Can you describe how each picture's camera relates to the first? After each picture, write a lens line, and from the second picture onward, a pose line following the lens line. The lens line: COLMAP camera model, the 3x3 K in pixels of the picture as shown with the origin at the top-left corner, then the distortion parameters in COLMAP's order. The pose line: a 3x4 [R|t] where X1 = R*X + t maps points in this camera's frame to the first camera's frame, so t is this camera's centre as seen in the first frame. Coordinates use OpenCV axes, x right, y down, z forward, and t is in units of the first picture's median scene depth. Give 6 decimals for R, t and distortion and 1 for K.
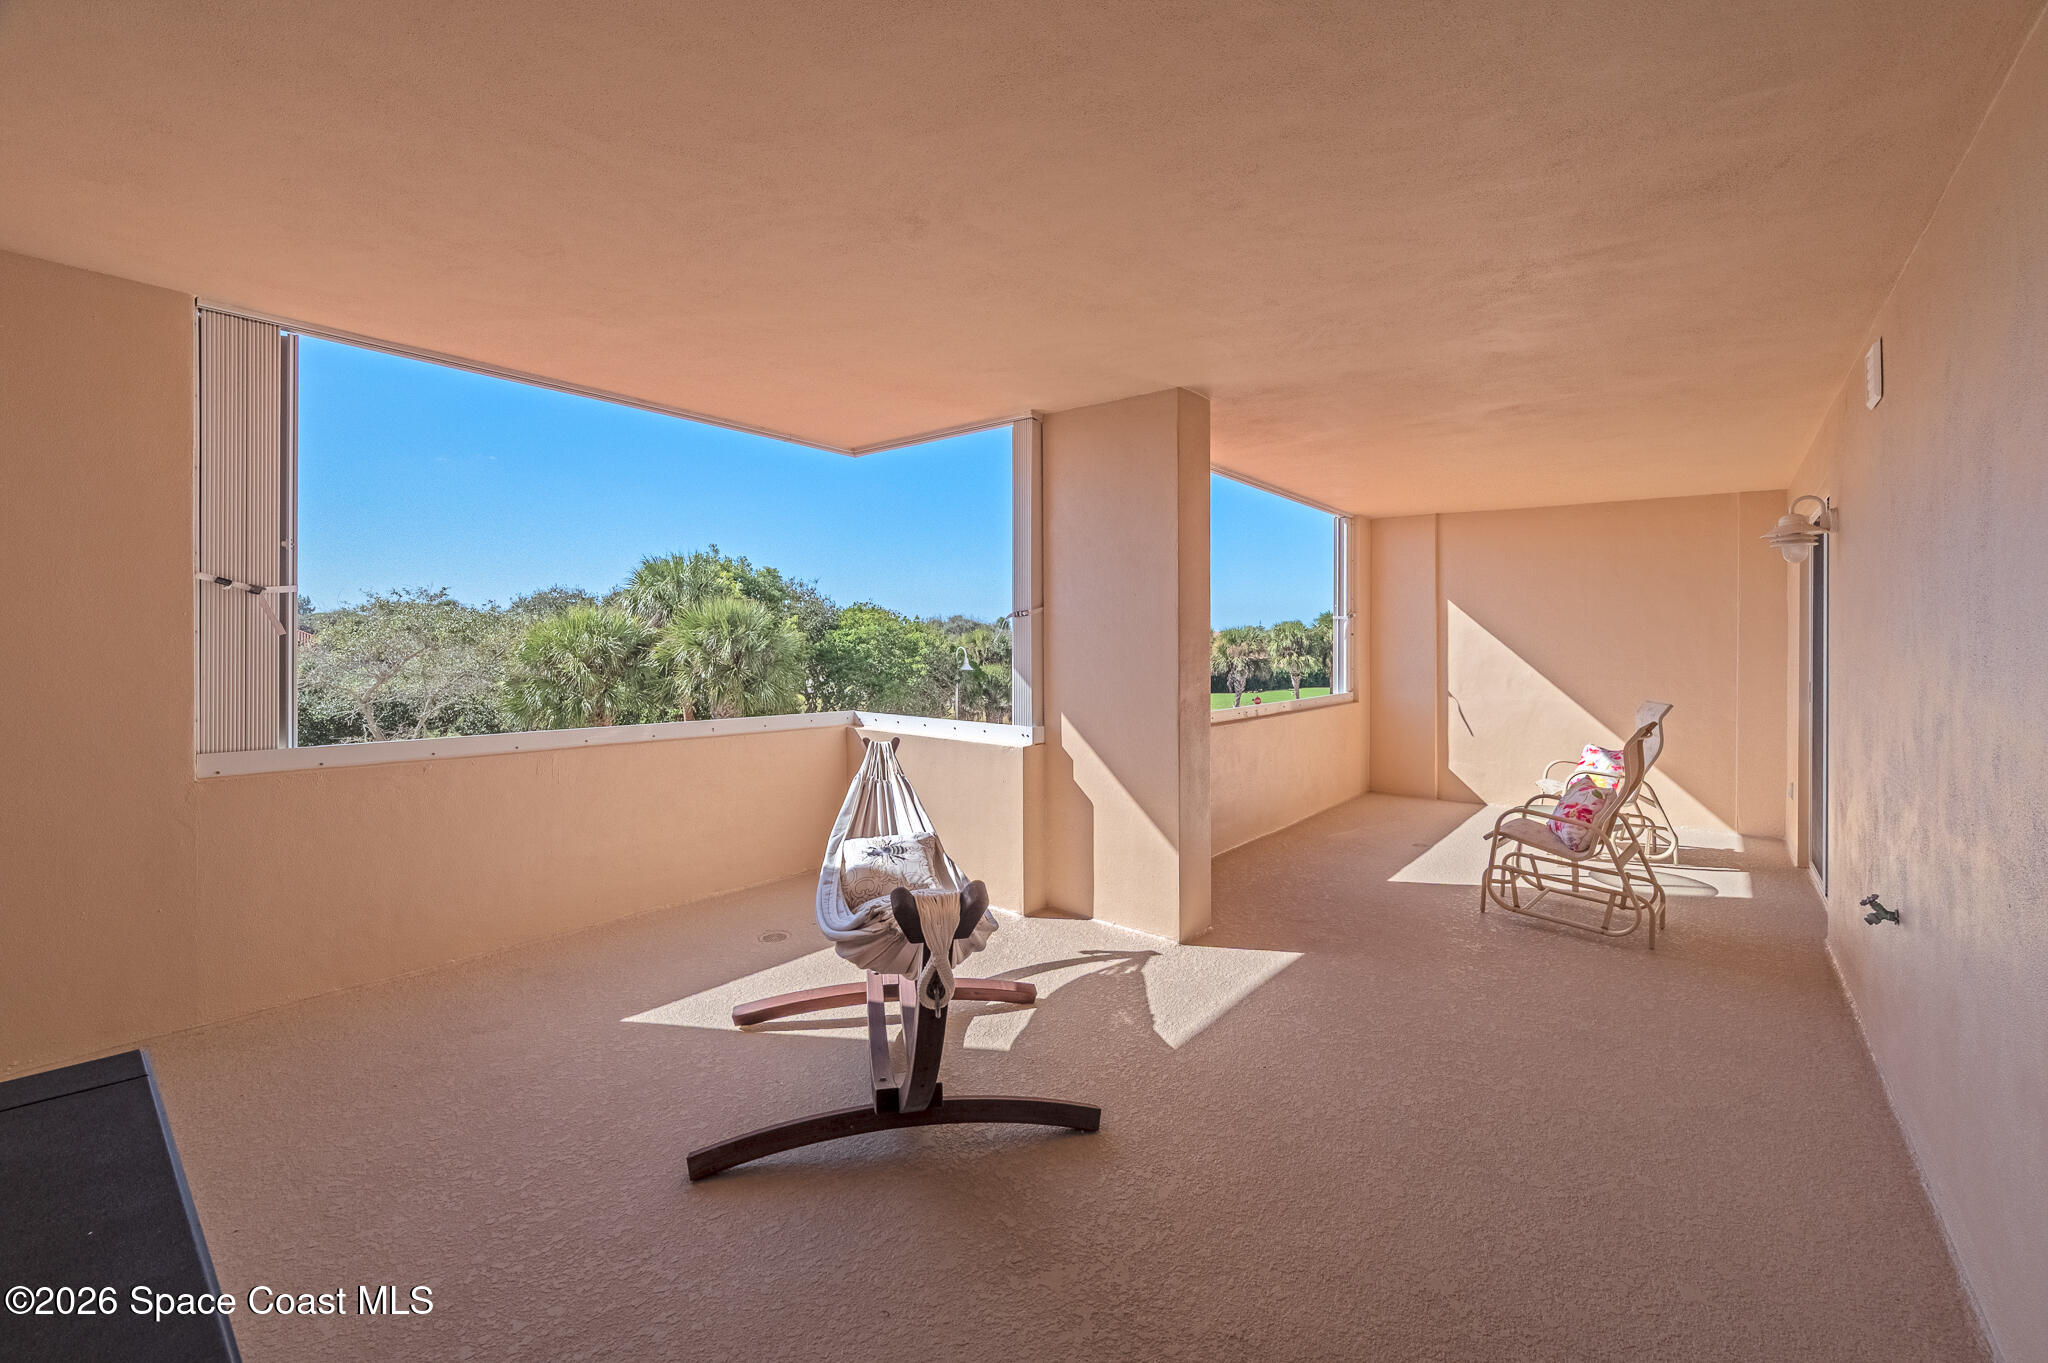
lens RADIAL K [[815.1, 0, 1036.5], [0, 815.1, 678.0], [0, 0, 1]] dist [-0.000045, 0.000042]
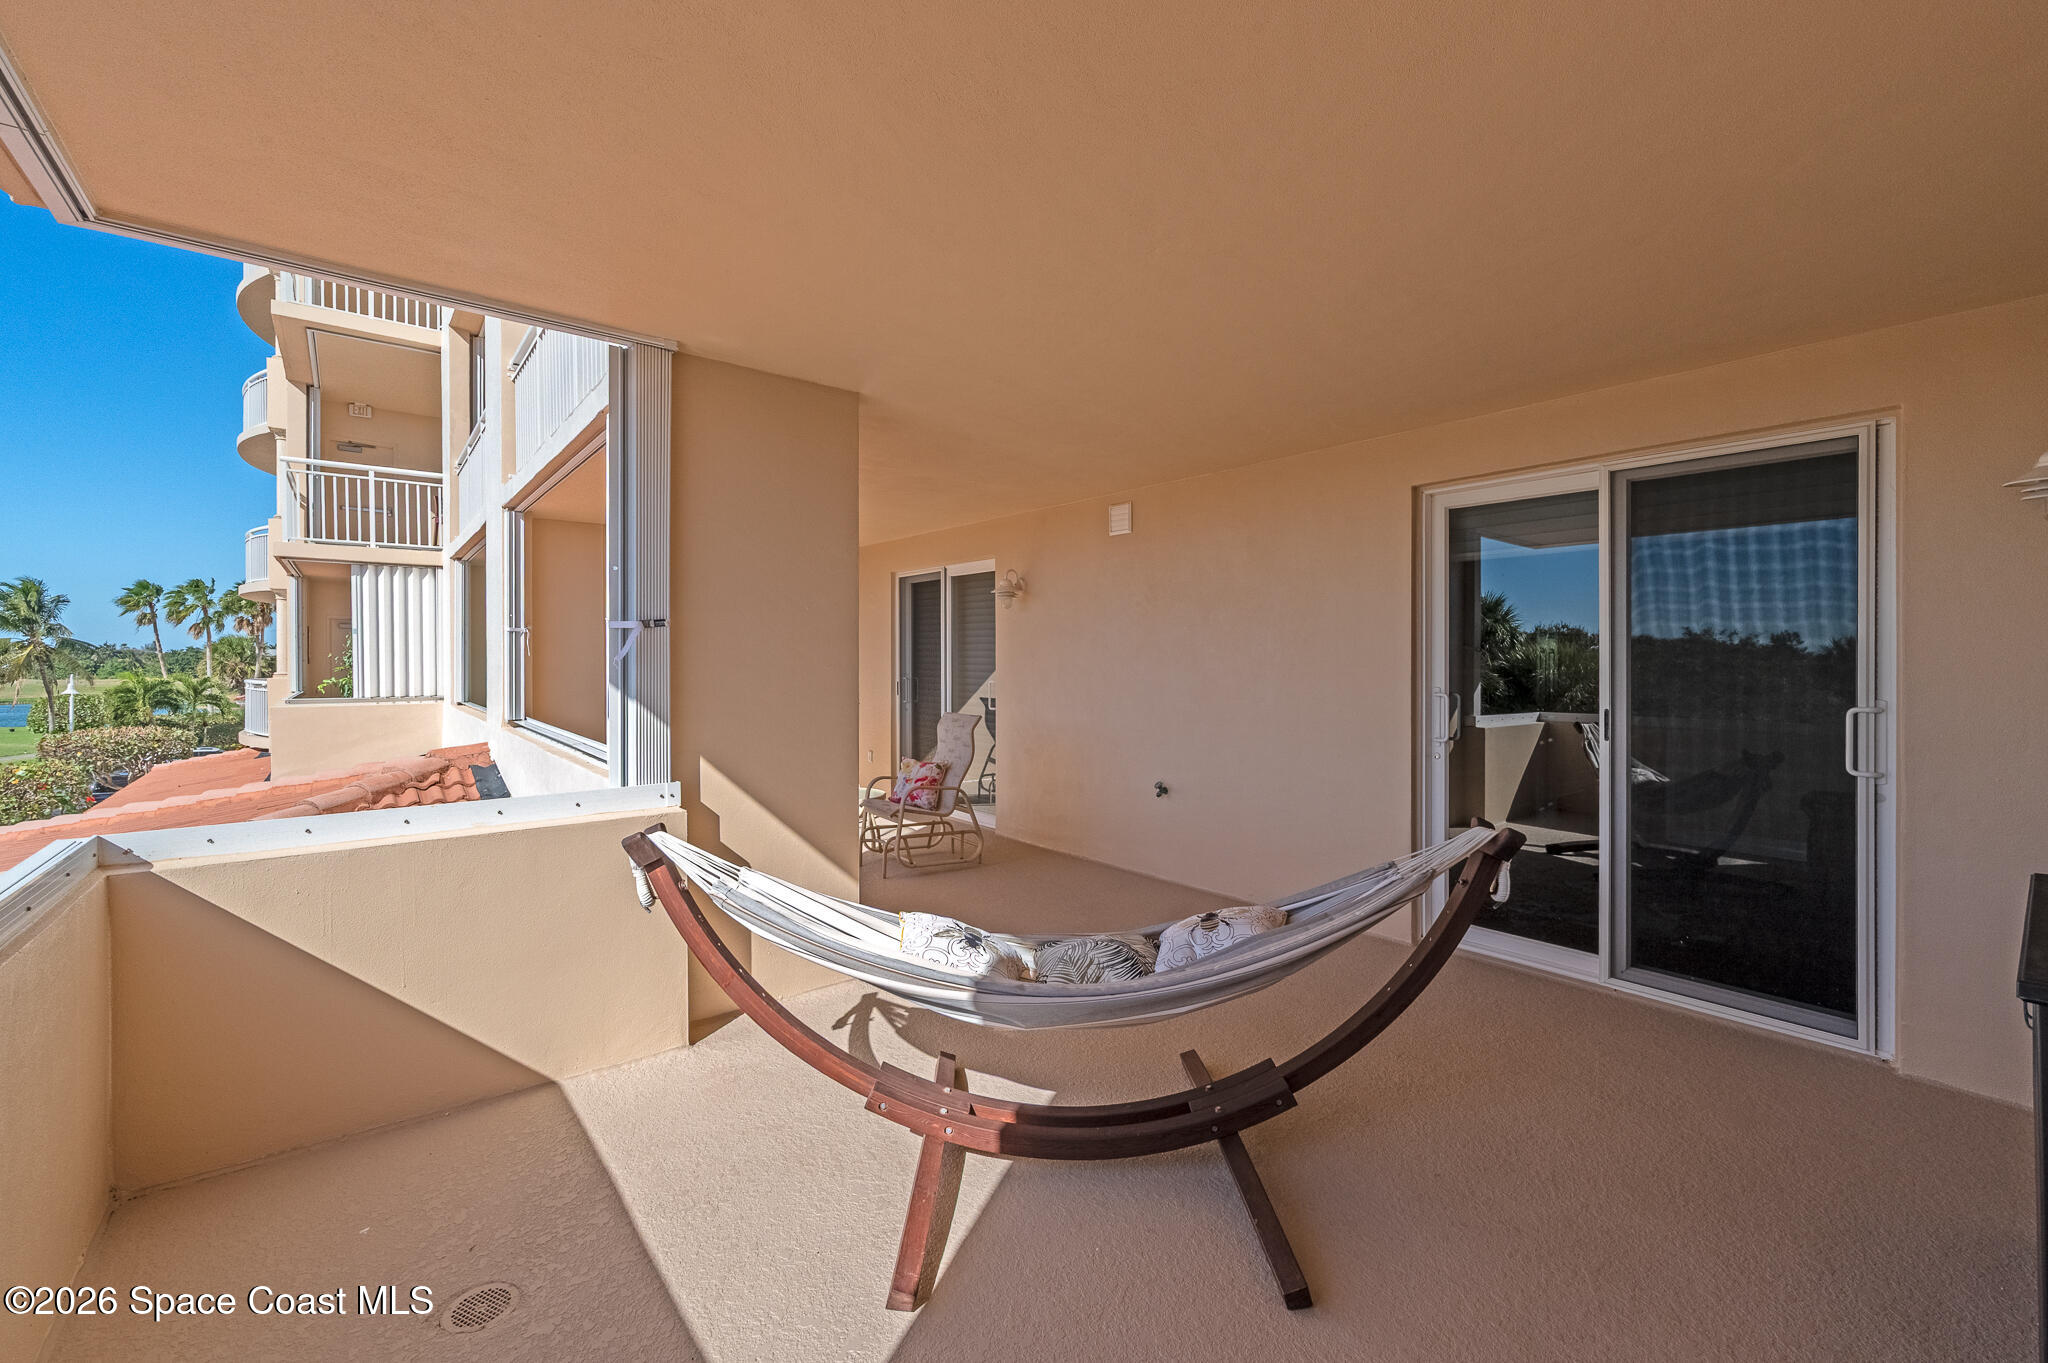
lens RADIAL K [[852.7, 0, 1022.5], [0, 852.7, 662.9], [0, 0, 1]] dist [0.000519, 0.000053]
pose [[0.212043, -0.015233, 0.977142, -0.772690], [0.046439, 0.998906, 0.005495, -0.037703], [-0.976156, 0.044212, 0.212519, 0.619994]]
